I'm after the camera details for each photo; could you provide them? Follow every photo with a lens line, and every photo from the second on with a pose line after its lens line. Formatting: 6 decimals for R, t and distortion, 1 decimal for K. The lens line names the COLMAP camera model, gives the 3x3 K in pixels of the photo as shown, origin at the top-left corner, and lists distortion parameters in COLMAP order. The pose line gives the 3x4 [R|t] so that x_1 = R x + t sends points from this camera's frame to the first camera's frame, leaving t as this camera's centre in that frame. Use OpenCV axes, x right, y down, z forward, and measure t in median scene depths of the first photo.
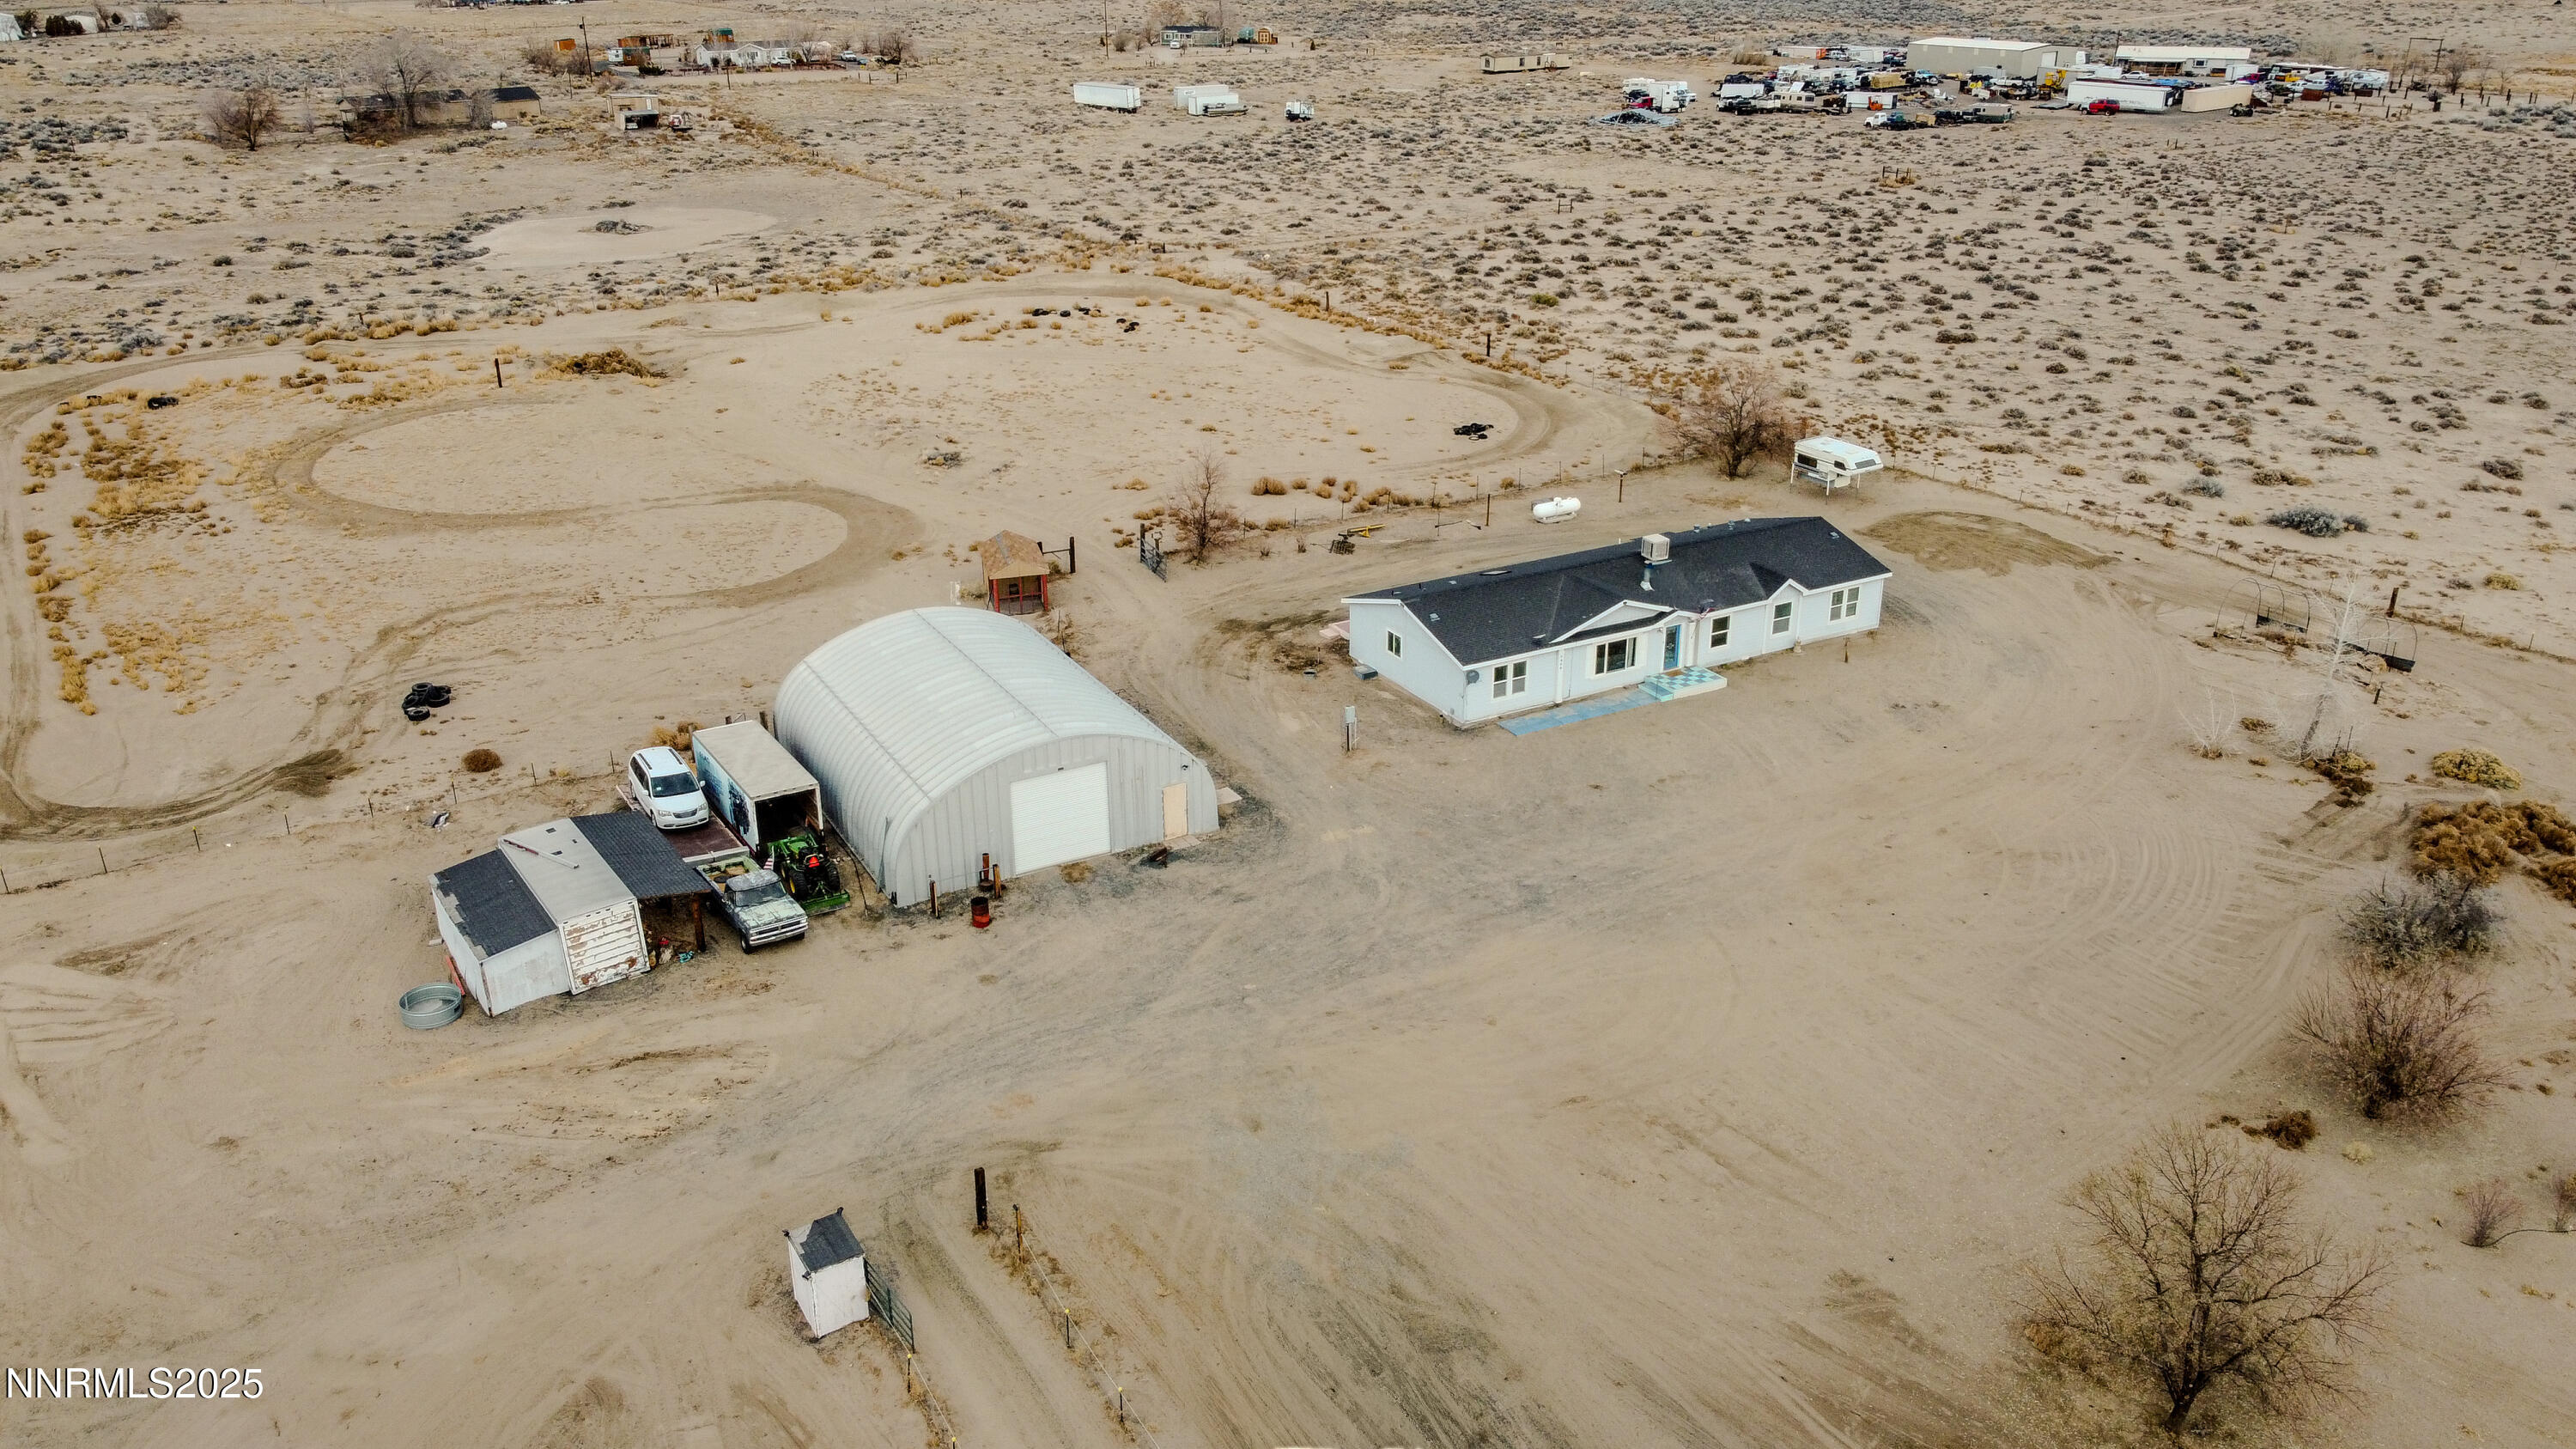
lens RADIAL K [[1921.4, 0, 1288.0], [0, 1921.4, 724.5], [0, 0, 1]] dist [0.002501, -0.001607]
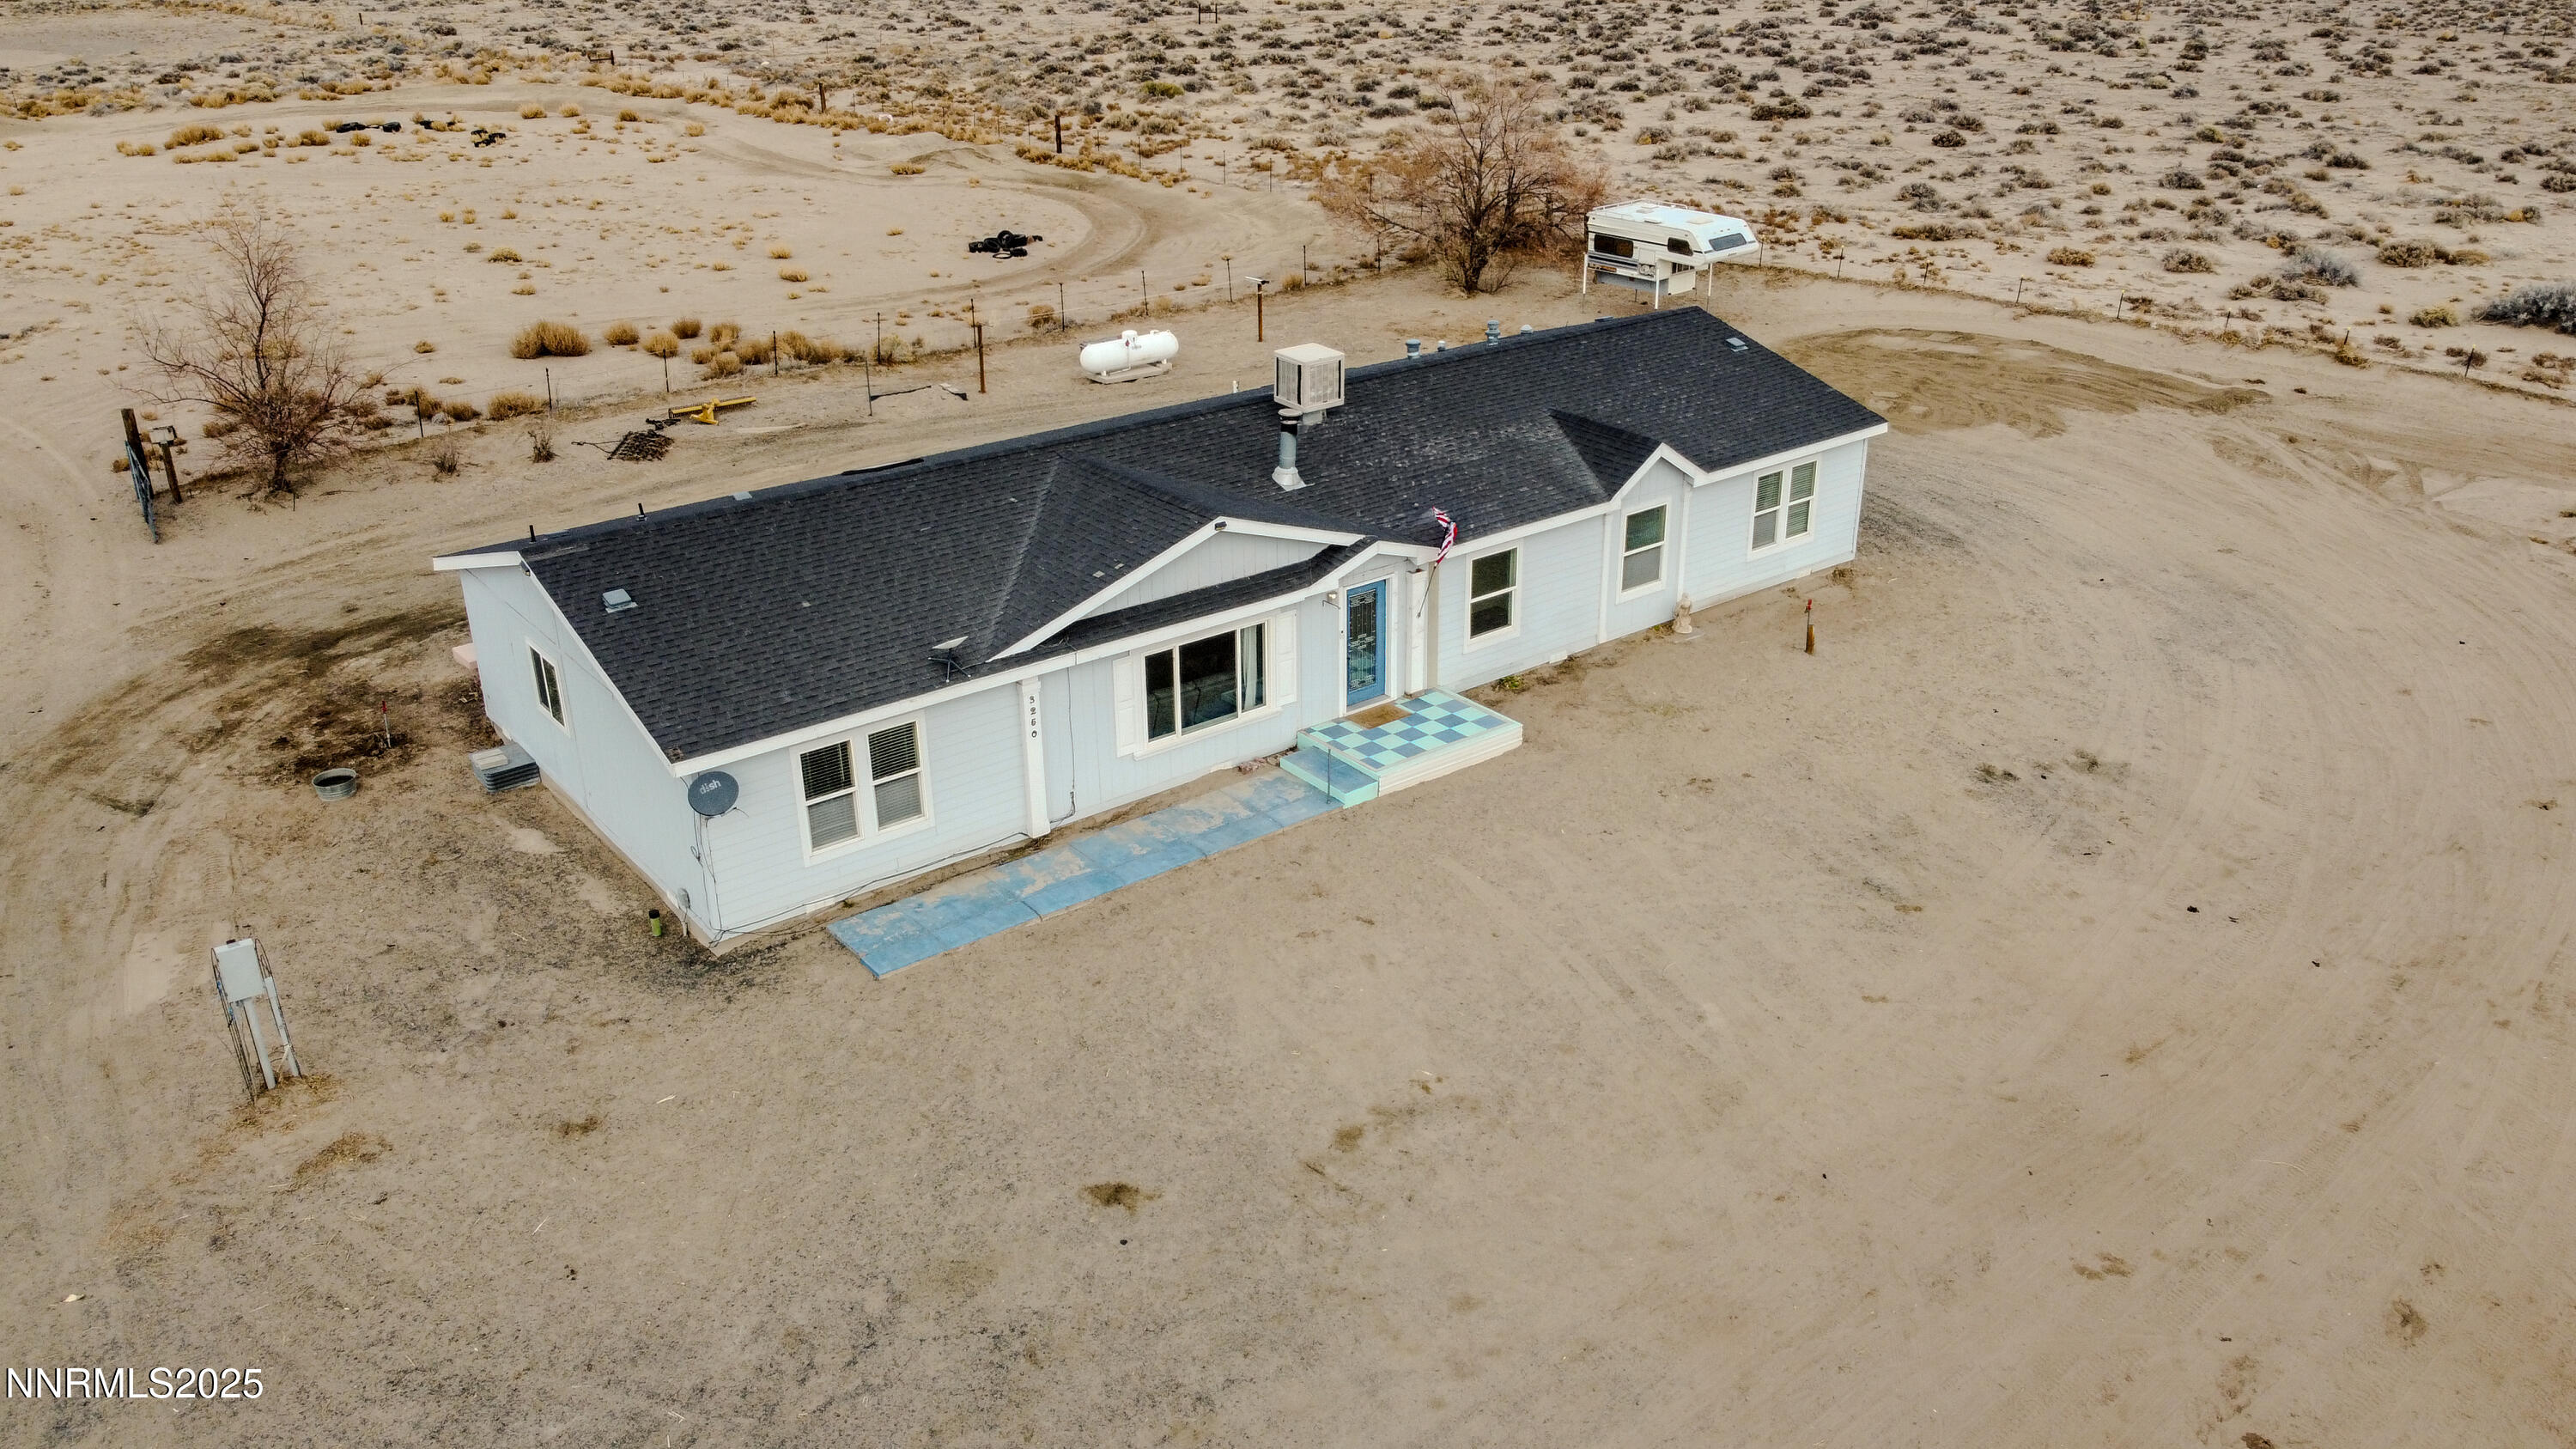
lens RADIAL K [[1938.6, 0, 1298.2], [0, 1938.6, 720.9], [0, 0, 1]] dist [0.007743, -0.012167]
pose [[0.987367, -0.065904, 0.144095, 0.127363], [0.063346, 0.997743, 0.022271, -0.033068], [-0.145238, -0.012862, 0.989313, 0.610853]]
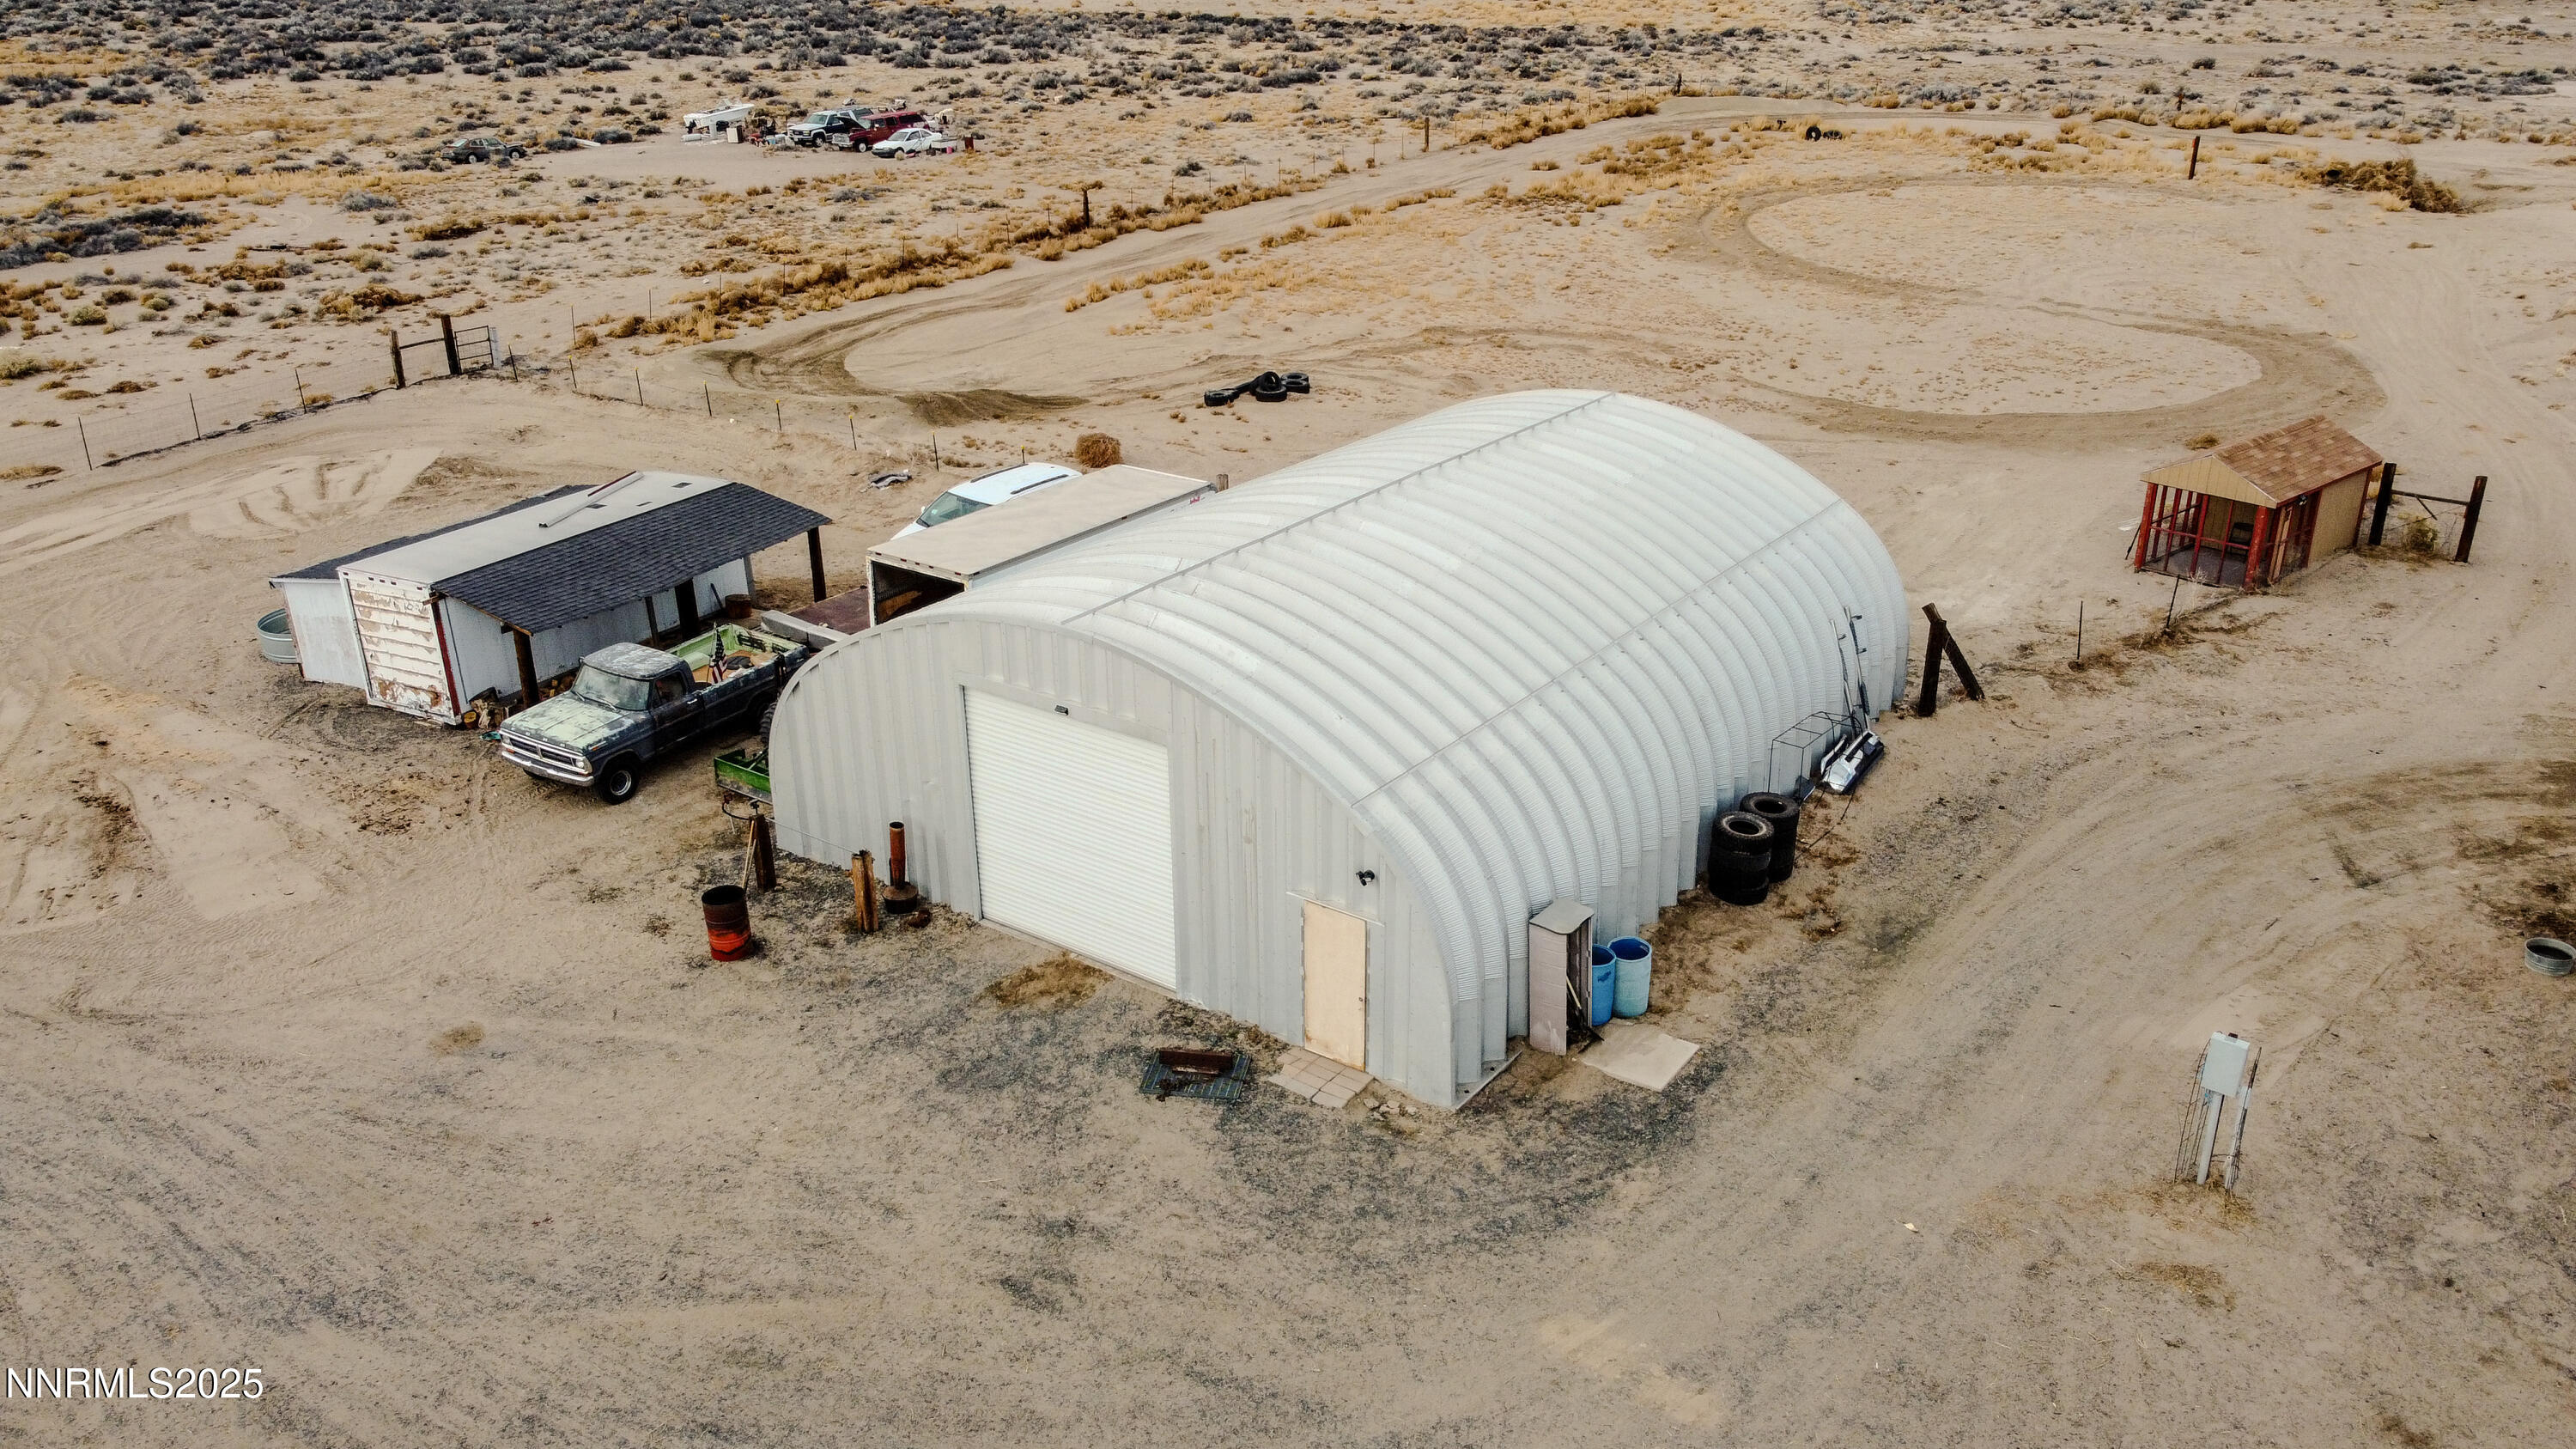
lens RADIAL K [[1939.0, 0, 1303.6], [0, 1939.0, 727.2], [0, 0, 1]] dist [0.008273, -0.000300]
pose [[0.428441, 0.361909, -0.827925, 0.164366], [-0.351096, 0.910962, 0.216519, -0.054999], [0.832568, 0.197916, 0.517358, 0.643708]]
